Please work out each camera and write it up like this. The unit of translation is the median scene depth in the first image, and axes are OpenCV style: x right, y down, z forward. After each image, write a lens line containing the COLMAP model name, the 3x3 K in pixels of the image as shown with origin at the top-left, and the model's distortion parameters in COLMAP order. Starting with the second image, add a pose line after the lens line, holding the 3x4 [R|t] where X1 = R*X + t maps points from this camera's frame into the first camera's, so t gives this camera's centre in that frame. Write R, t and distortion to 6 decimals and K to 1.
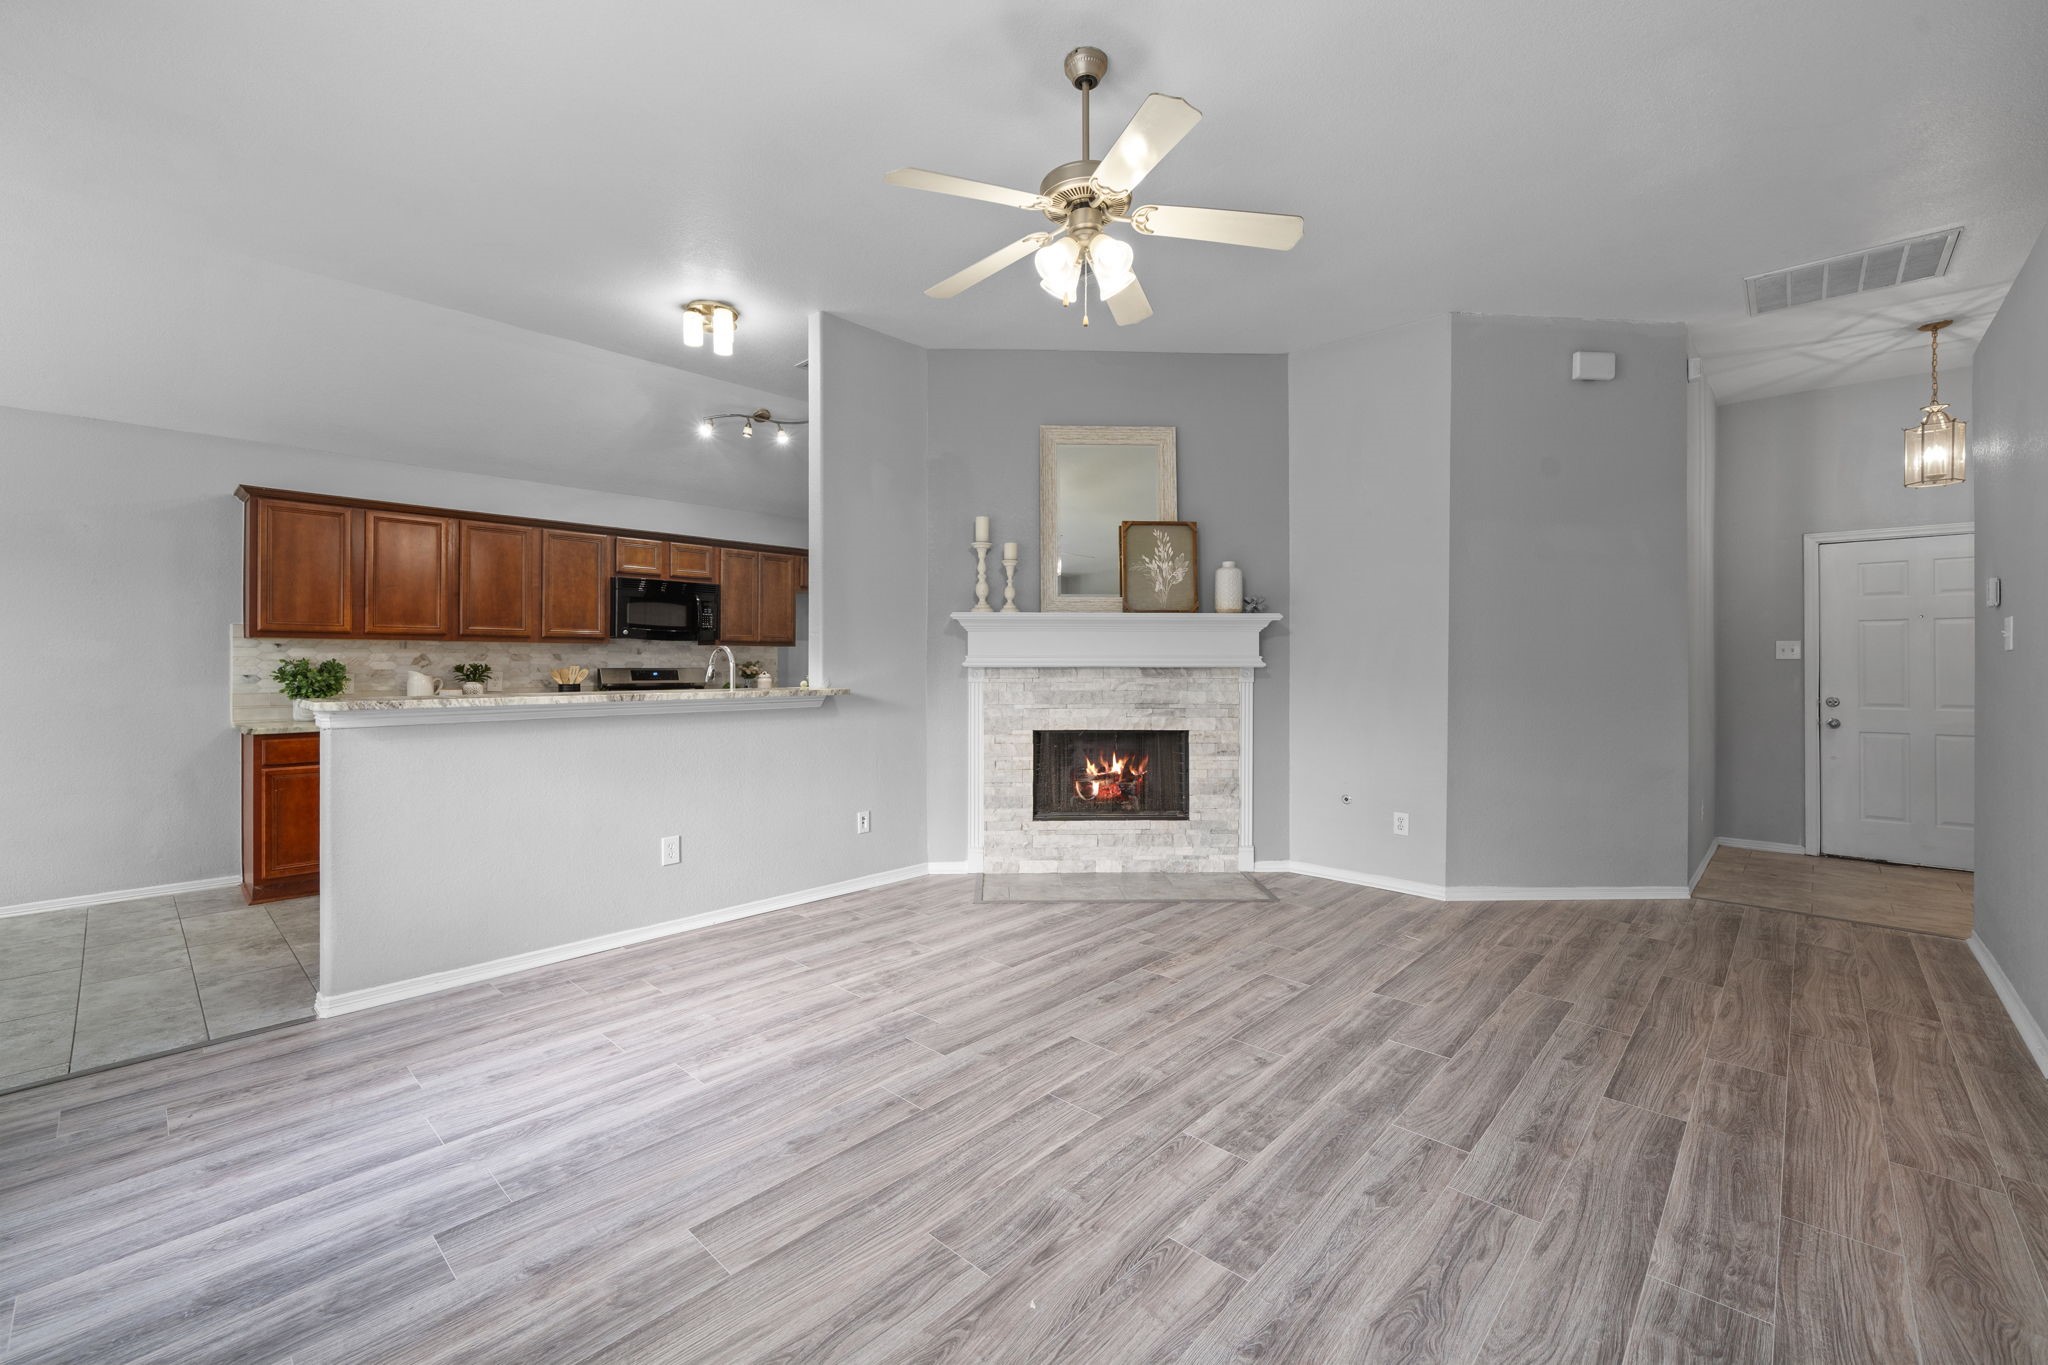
lens RADIAL K [[851.2, 0, 1021.9], [0, 851.2, 663.2], [0, 0, 1]] dist [-0.000965, 0.000092]
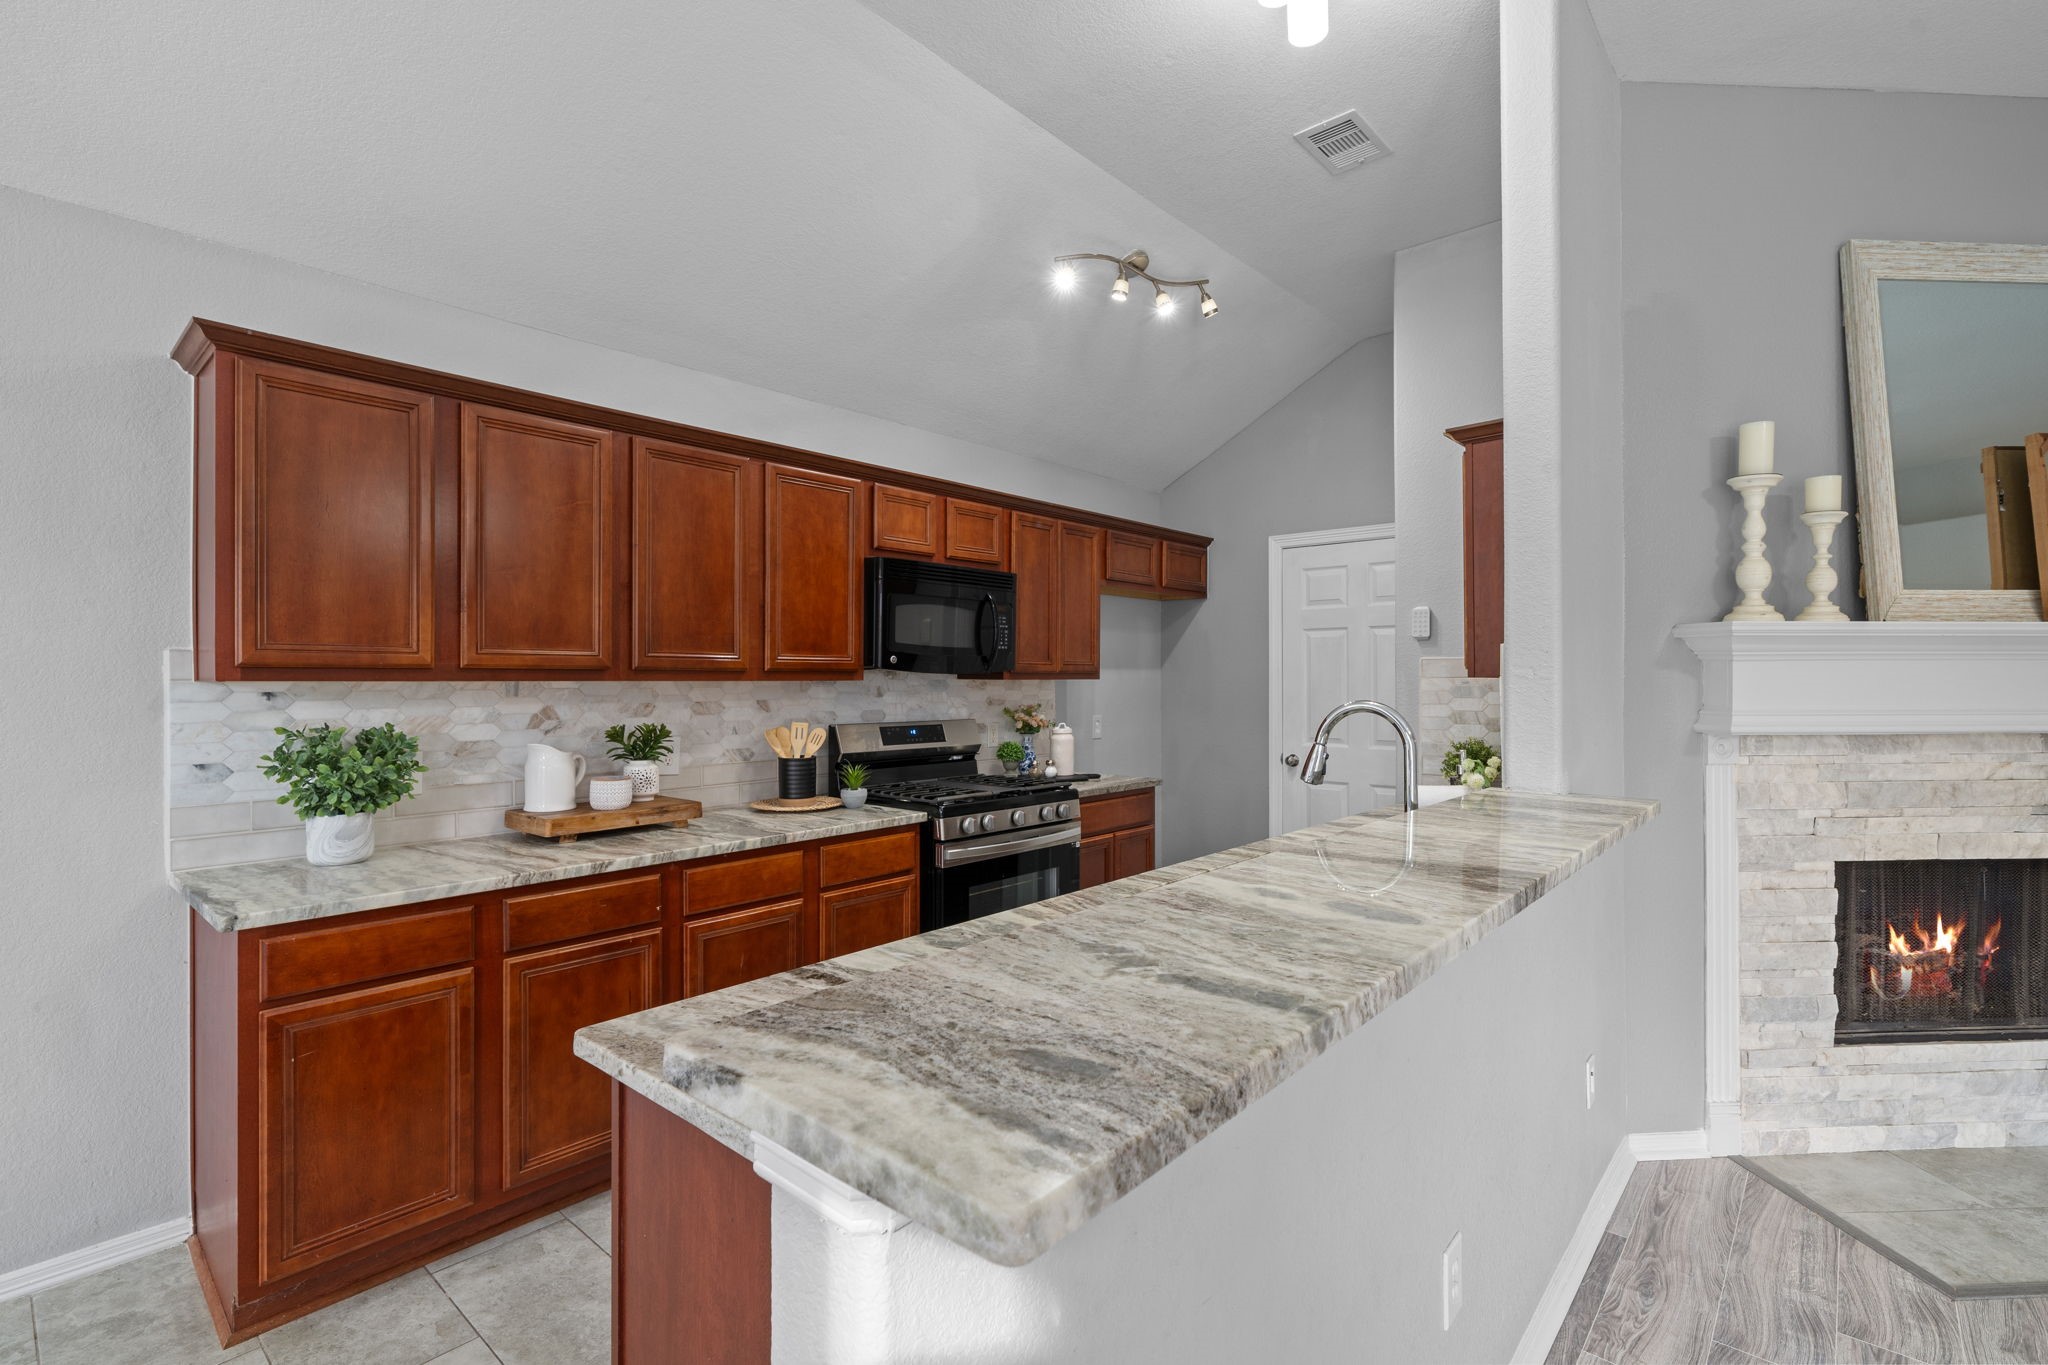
lens RADIAL K [[943.1, 0, 1023.0], [0, 943.1, 679.1], [0, 0, 1]] dist [0.003068, 0.000491]
pose [[0.999594, -0.003020, 0.028340, -0.475087], [0.003041, 0.999995, -0.000692, -0.027681], [-0.028338, 0.000777, 0.999598, 0.472836]]
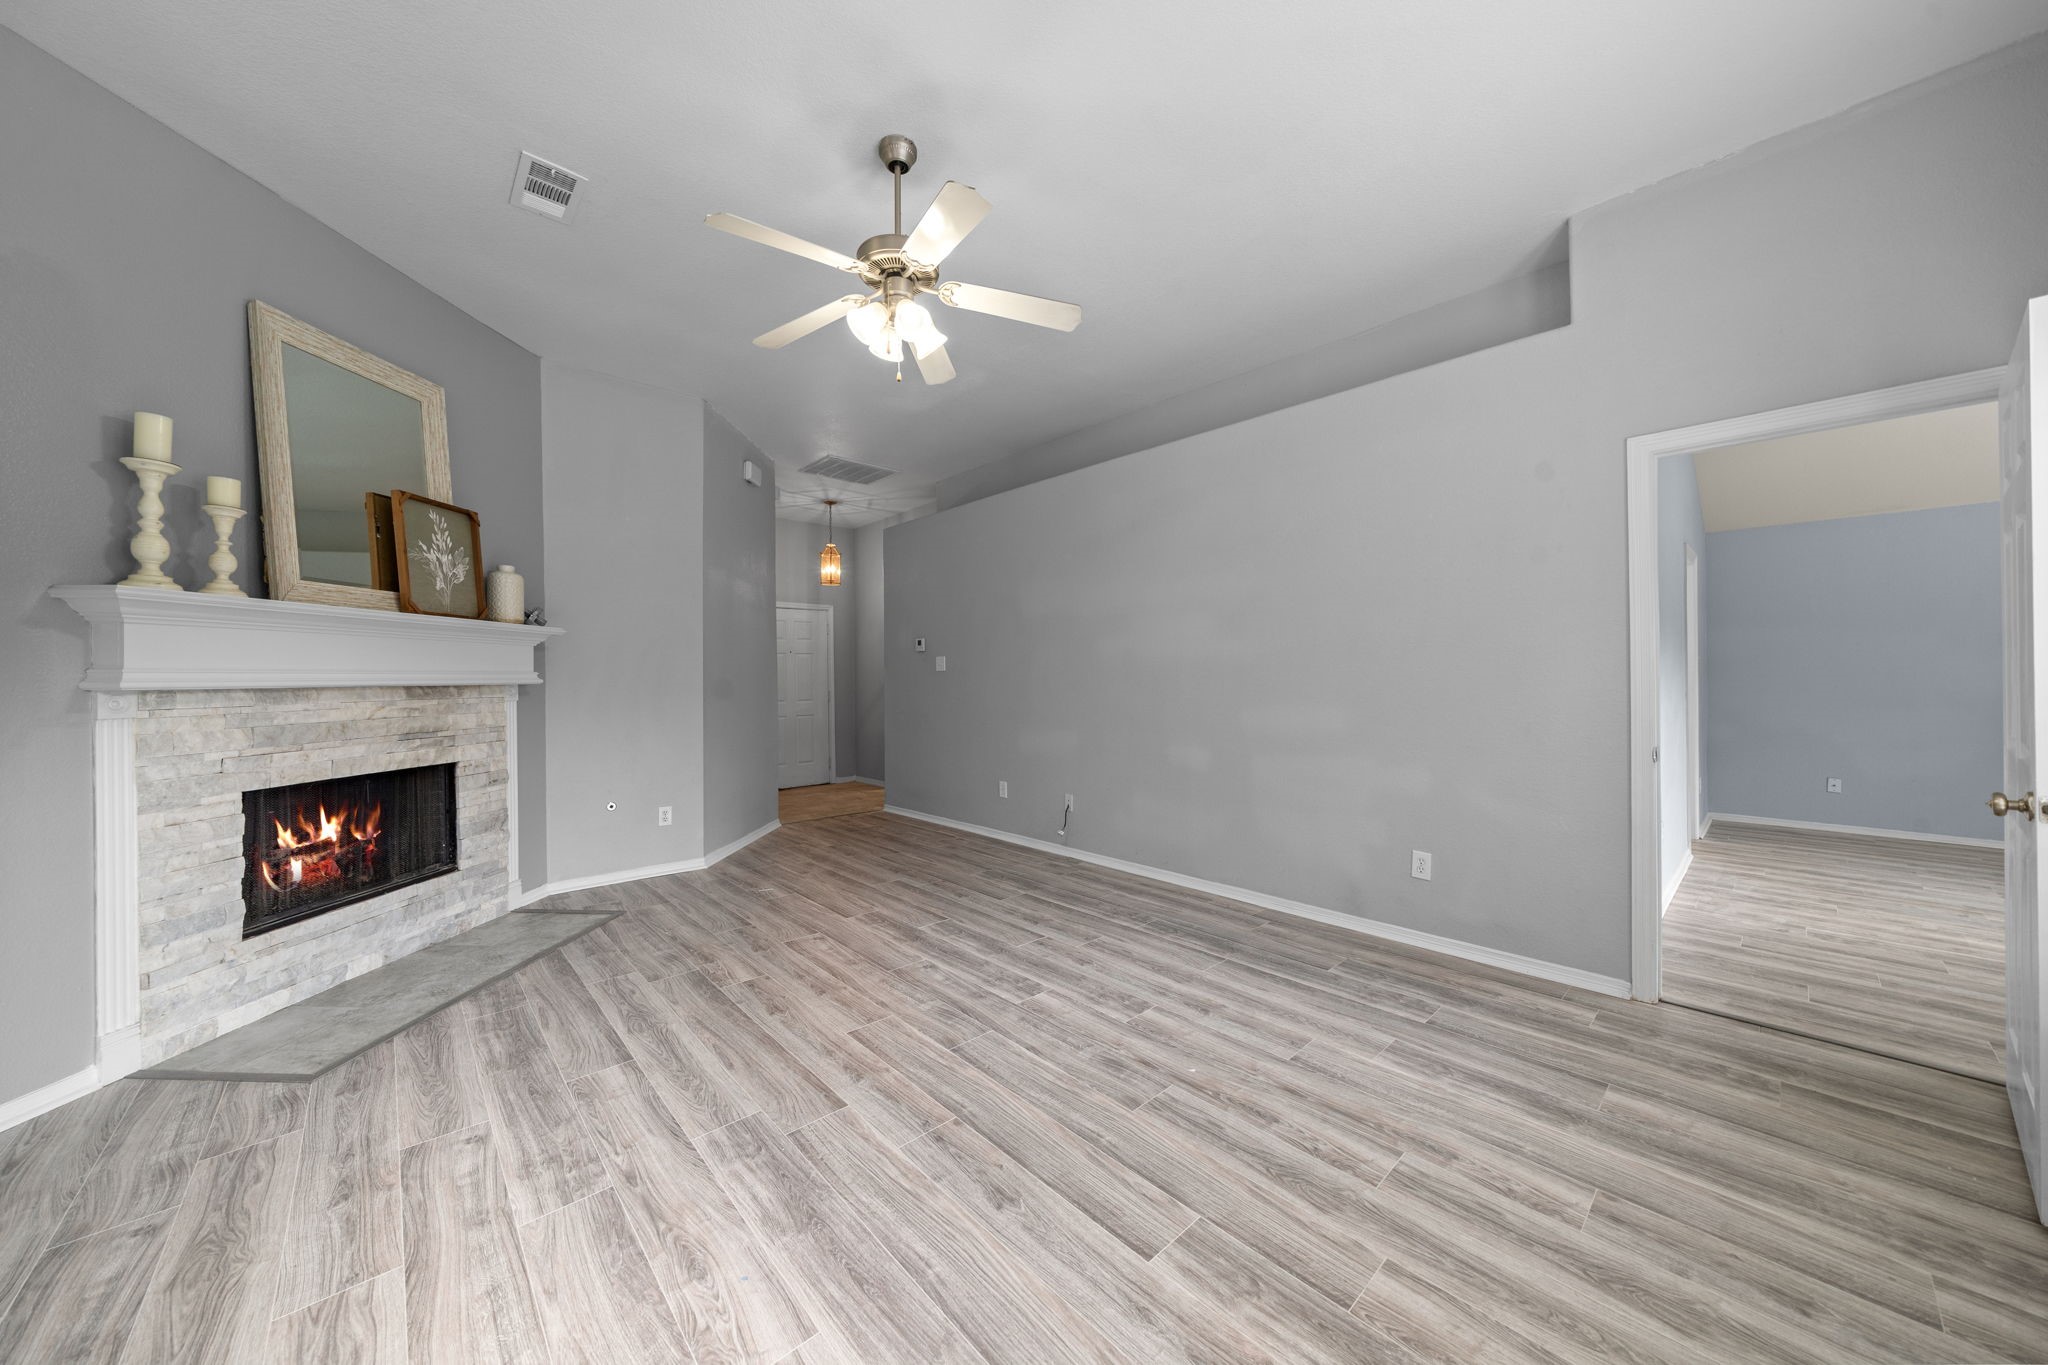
lens RADIAL K [[703.5, 0, 1030.9], [0, 703.5, 676.2], [0, 0, 1]] dist [-0.006586, 0.000218]
pose [[0.070352, -0.002210, 0.997520, -0.450676], [0.006135, 0.999980, 0.001782, -0.001701], [-0.997503, 0.005995, 0.070365, 0.404257]]
